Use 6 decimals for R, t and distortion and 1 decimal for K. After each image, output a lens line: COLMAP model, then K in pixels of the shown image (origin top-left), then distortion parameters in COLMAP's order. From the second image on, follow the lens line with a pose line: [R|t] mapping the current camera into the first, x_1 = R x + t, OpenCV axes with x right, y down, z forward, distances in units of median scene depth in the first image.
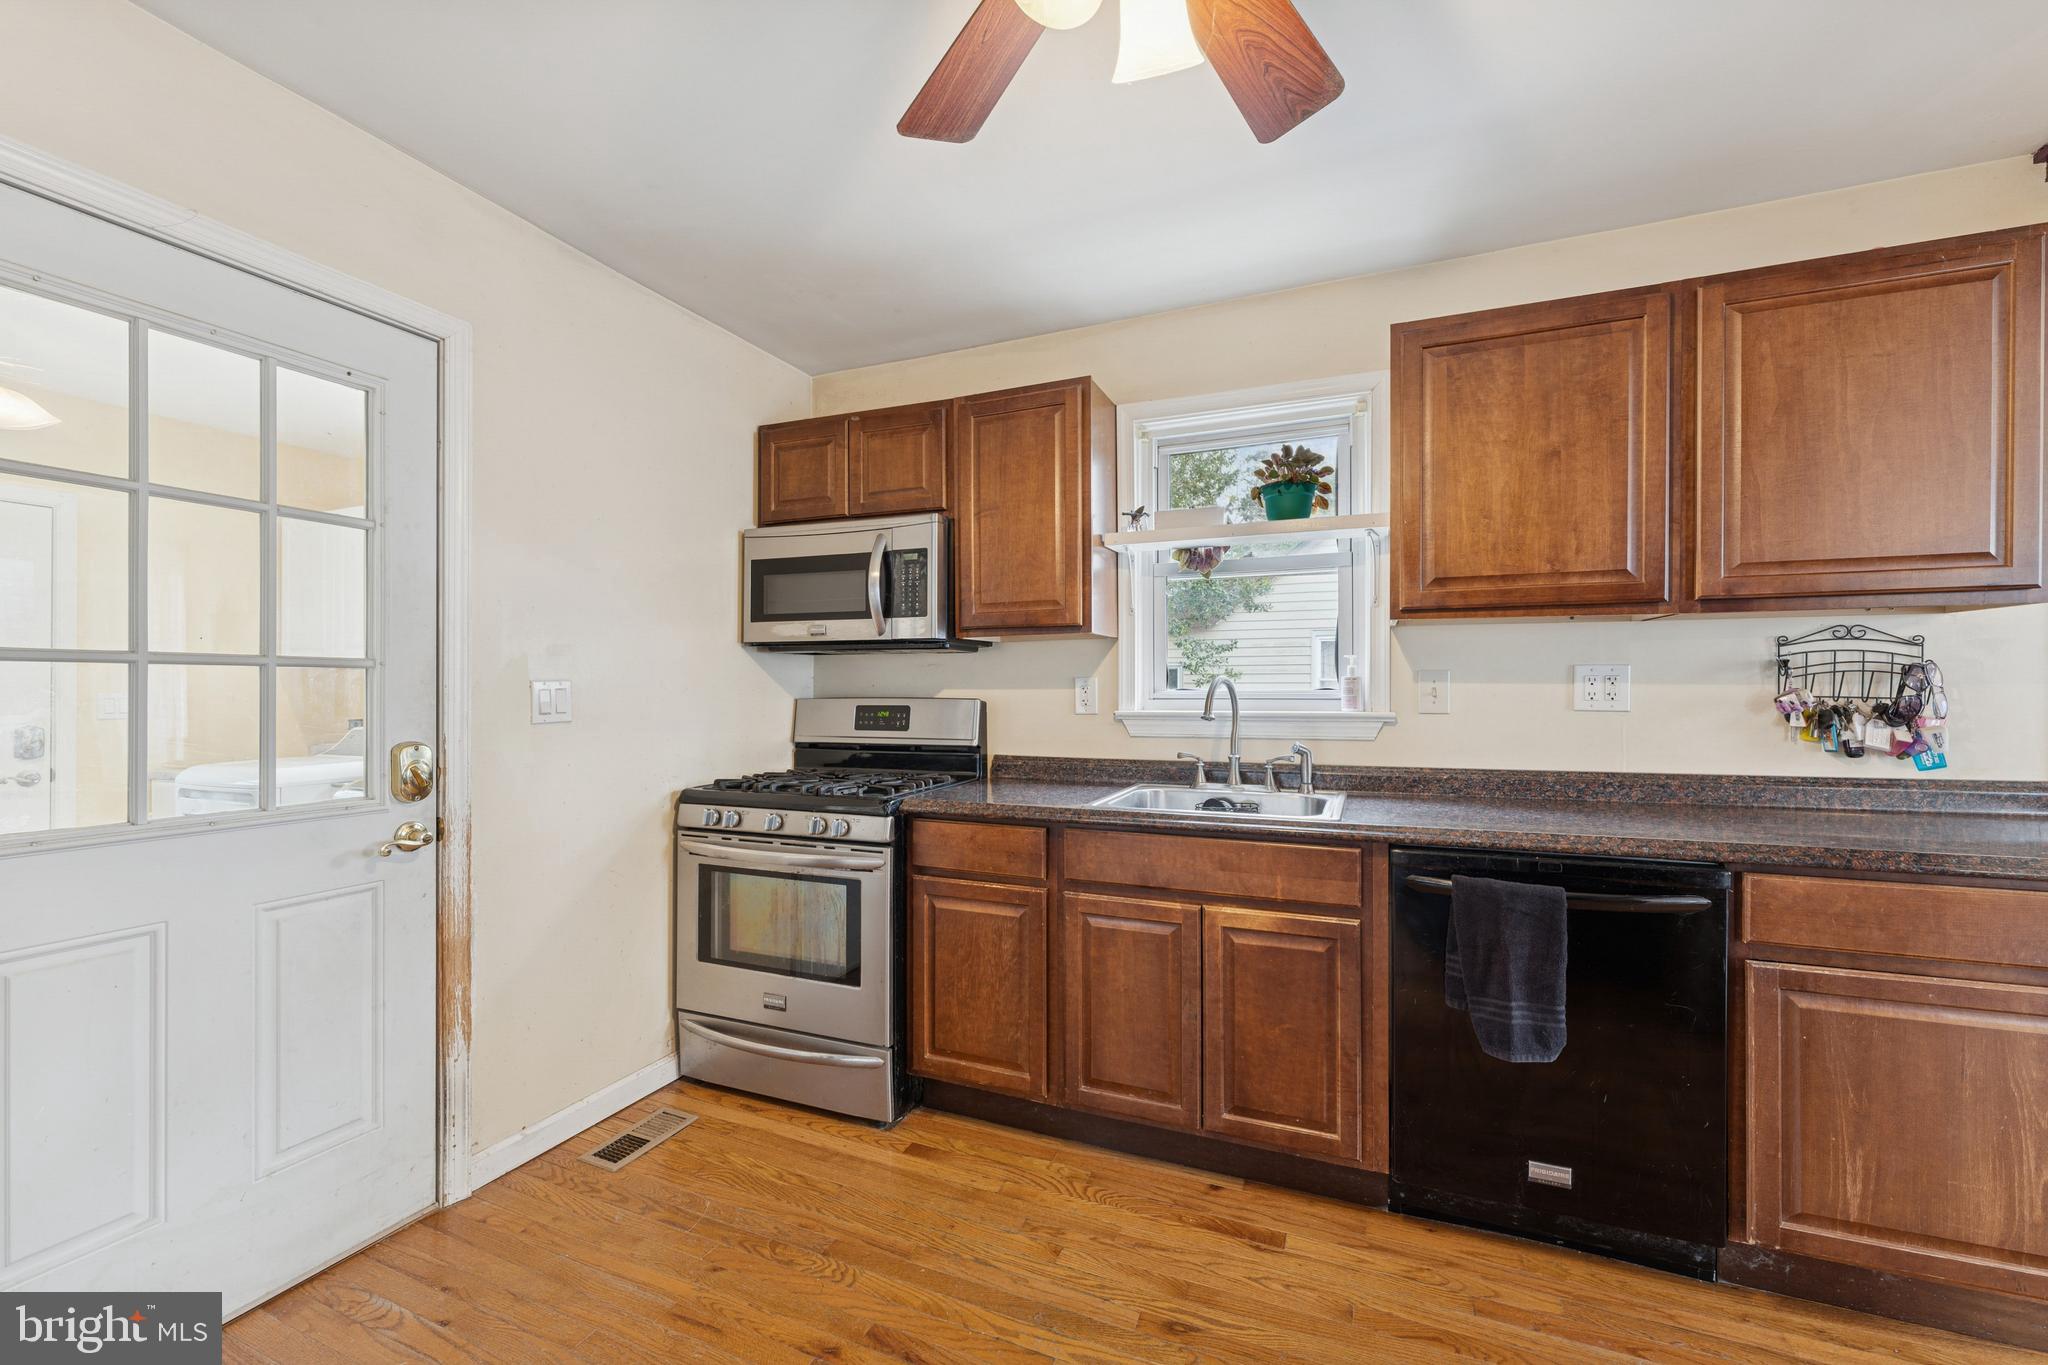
lens RADIAL K [[825.4, 0, 1015.4], [0, 825.4, 683.1], [0, 0, 1]] dist [-0.000607, 0.000013]
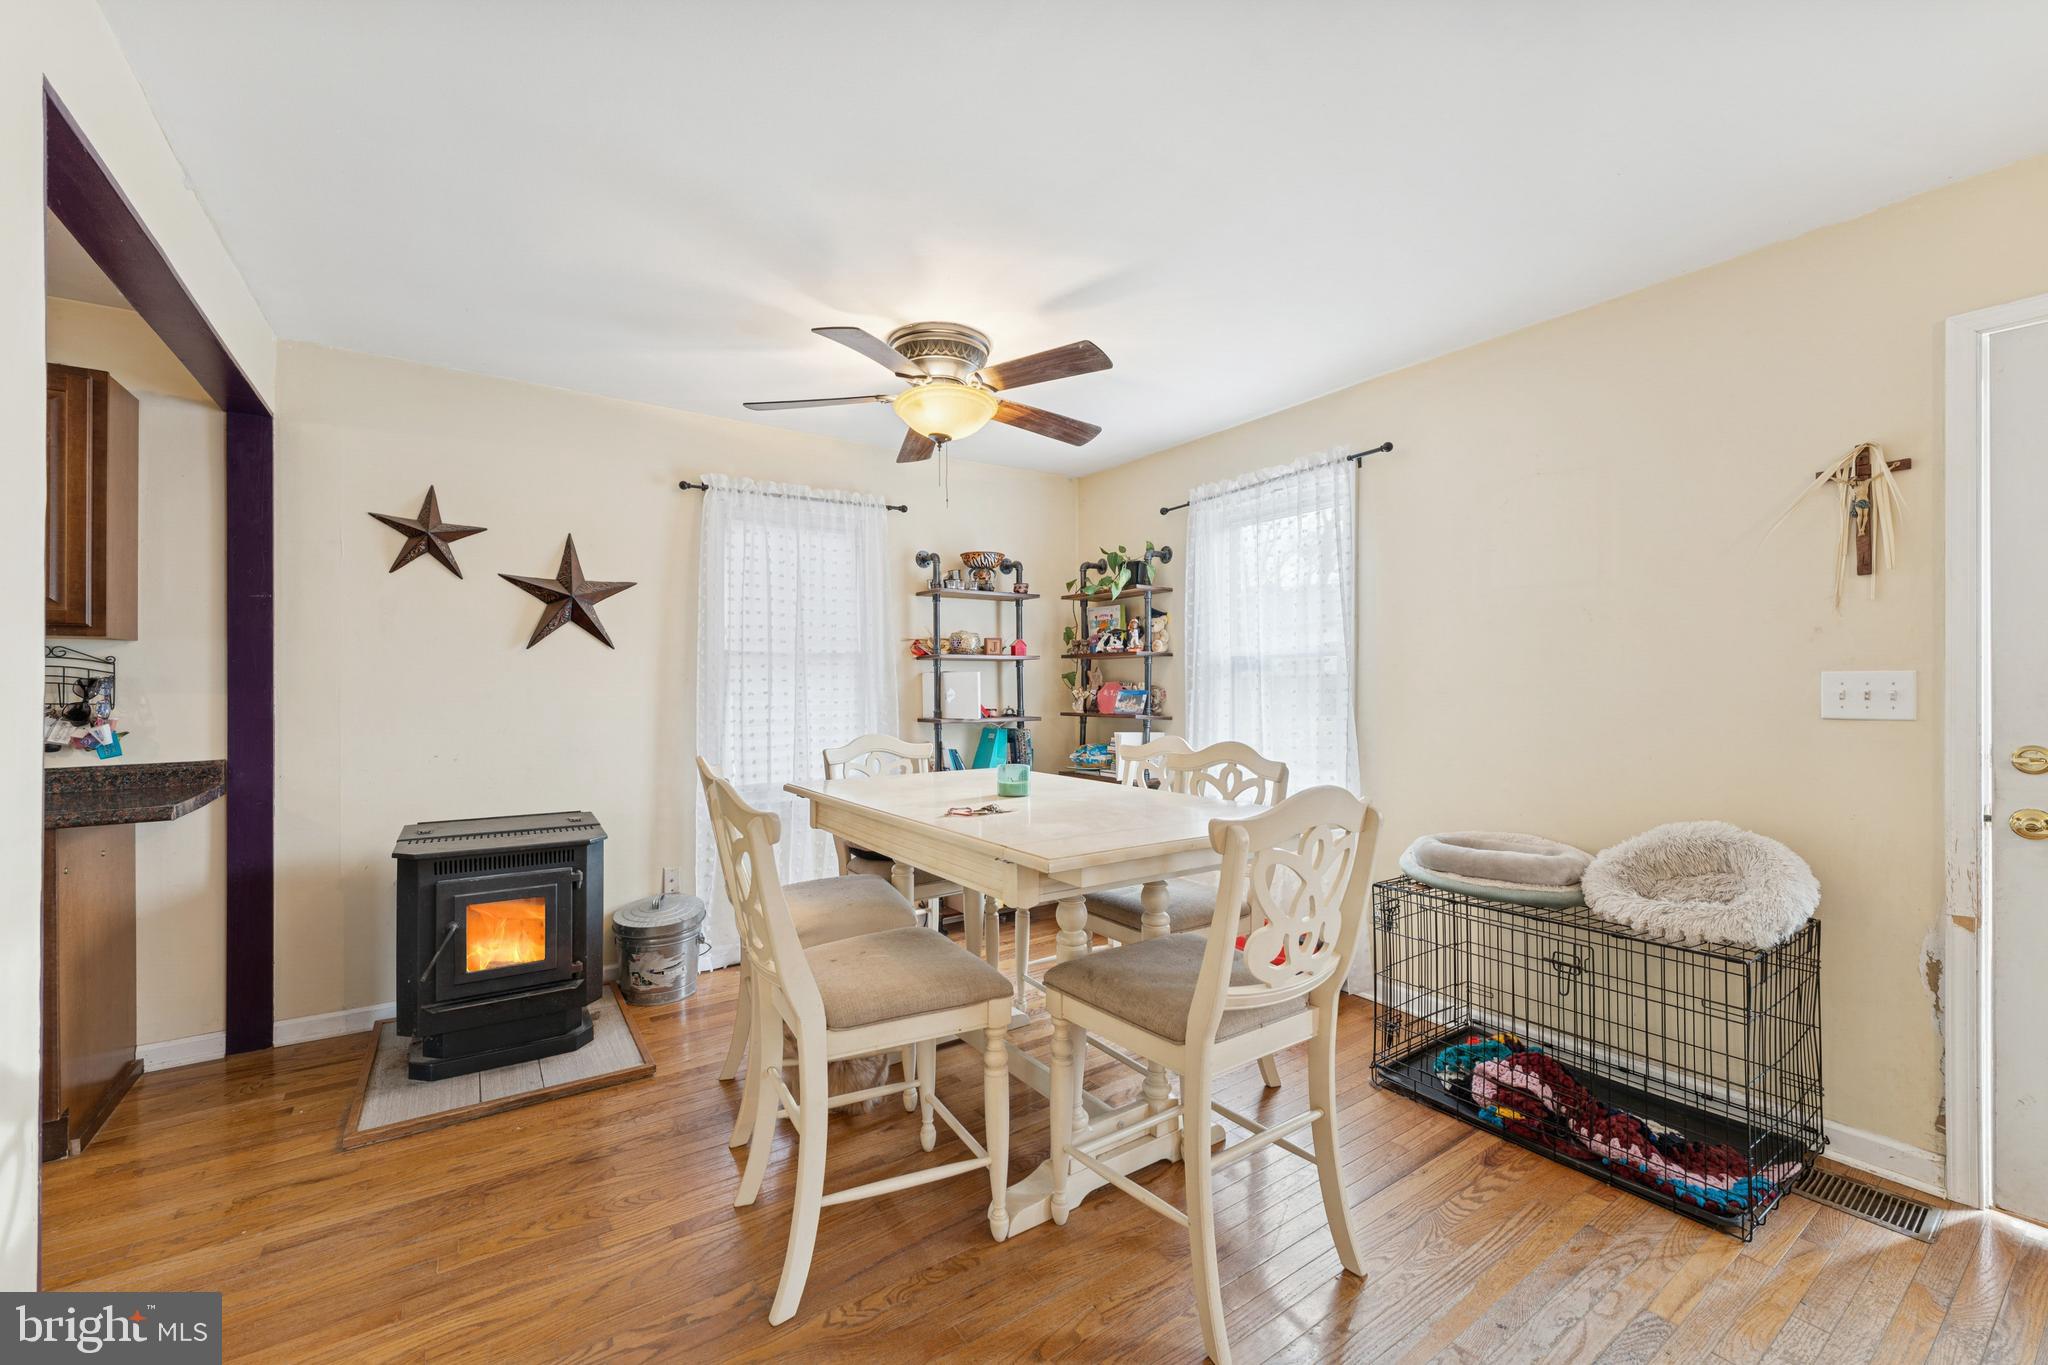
lens RADIAL K [[828.6, 0, 1024.0], [0, 828.6, 688.2], [0, 0, 1]] dist [-0.001474, -0.000153]
pose [[0.529675, 0.002484, 0.848197, 0.679774], [-0.002728, 0.999996, -0.001225, -0.008911], [-0.848196, -0.001665, 0.529680, -0.840664]]
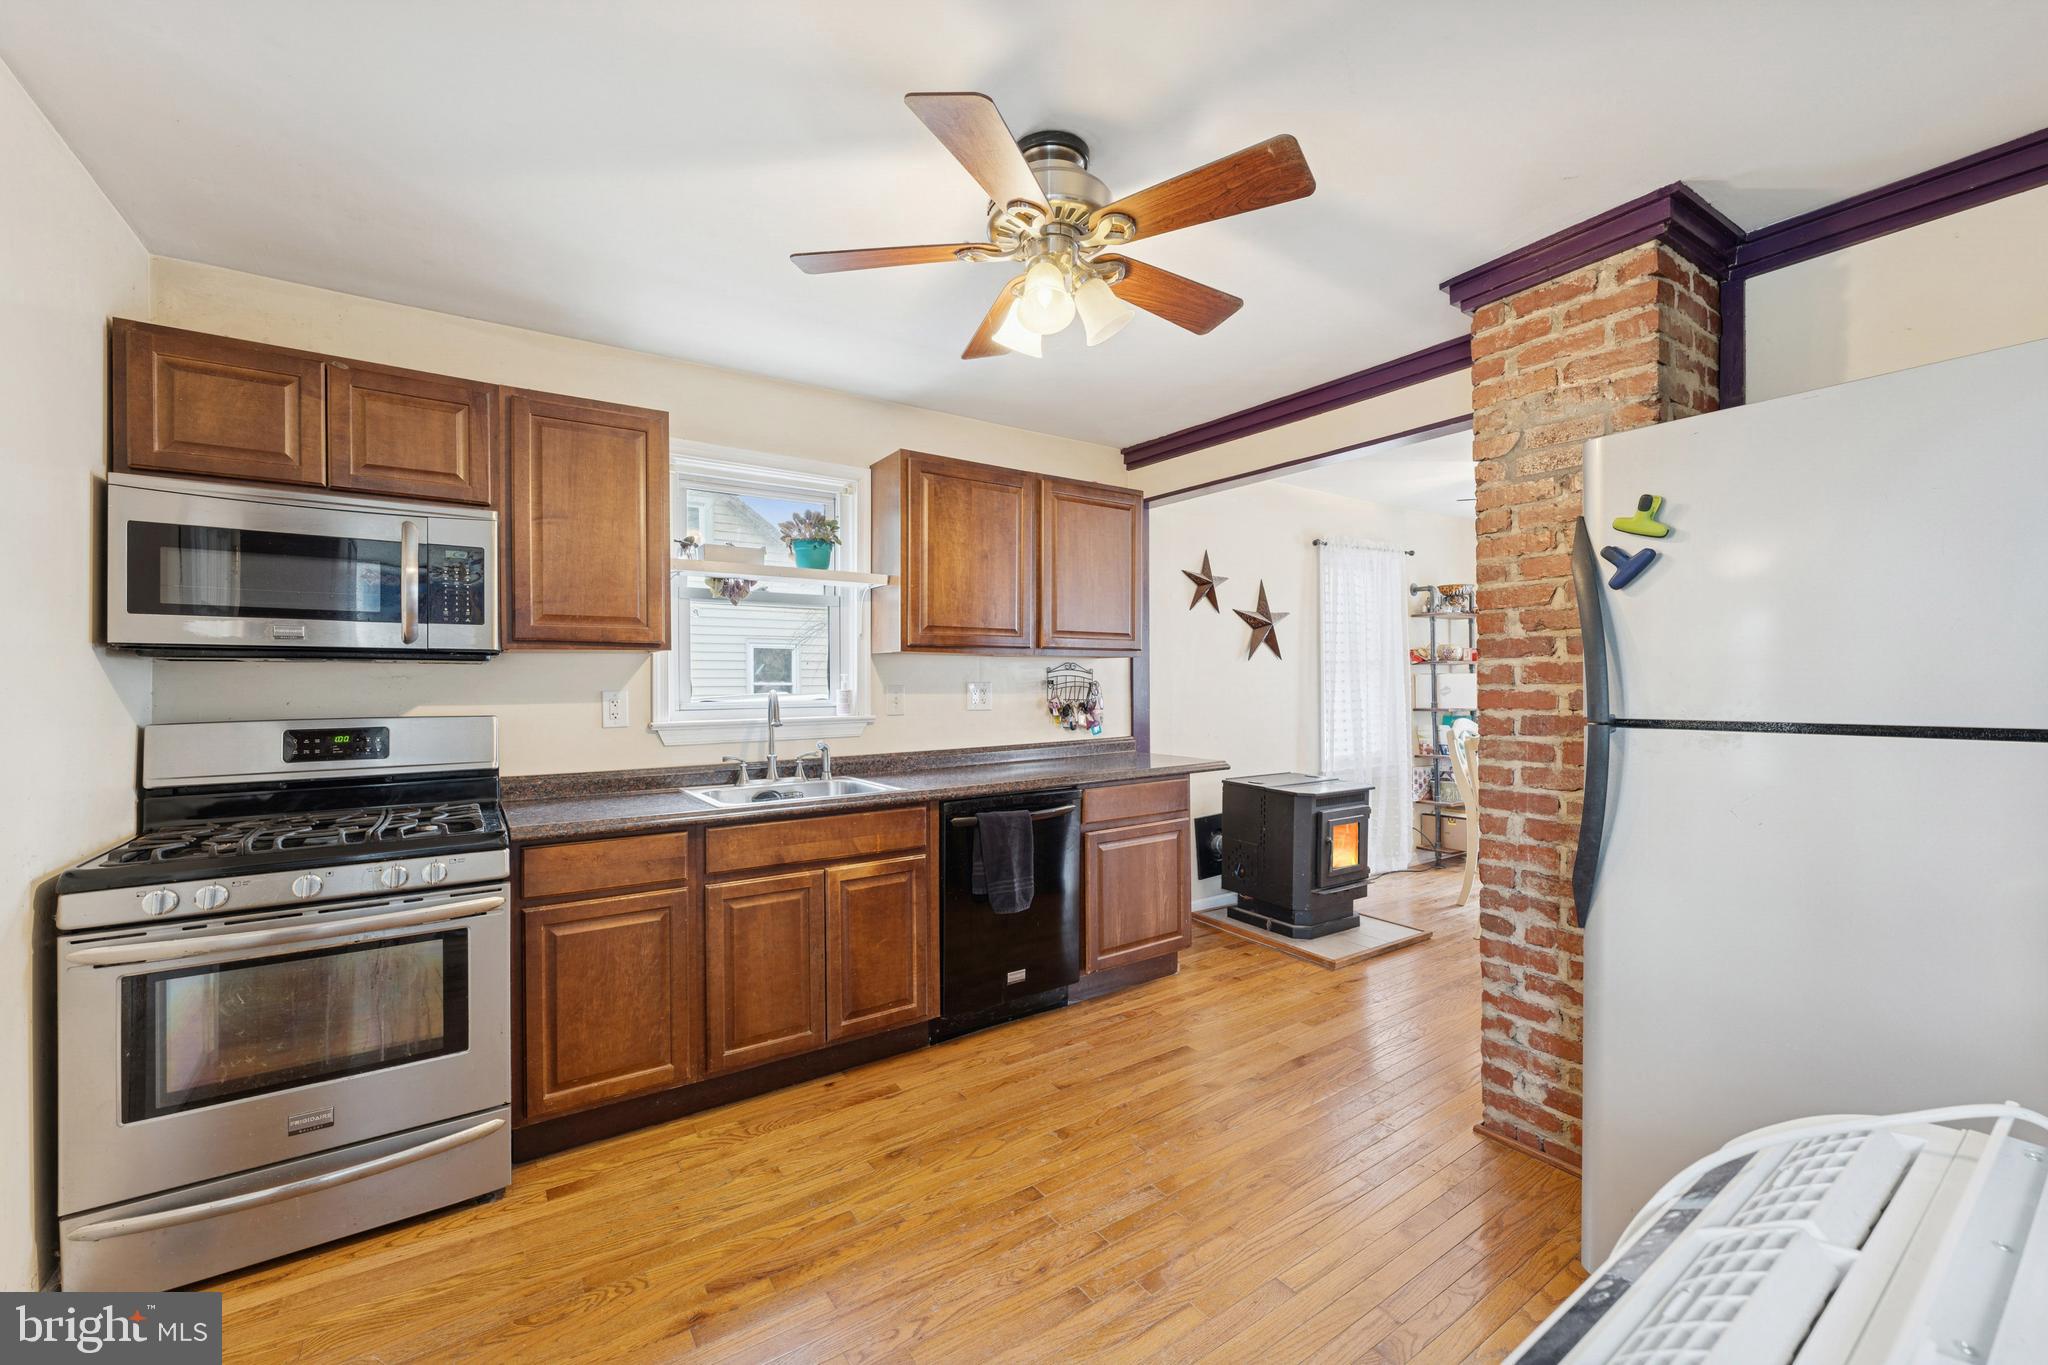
lens RADIAL K [[834.1, 0, 1024.0], [0, 834.1, 682.5], [0, 0, 1]] dist [0.000112, -0.000098]
pose [[0.536215, 0.000538, 0.844081, -0.668625], [0.003383, 0.999990, -0.002787, -0.017343], [-0.844075, 0.004349, 0.536208, 0.030947]]
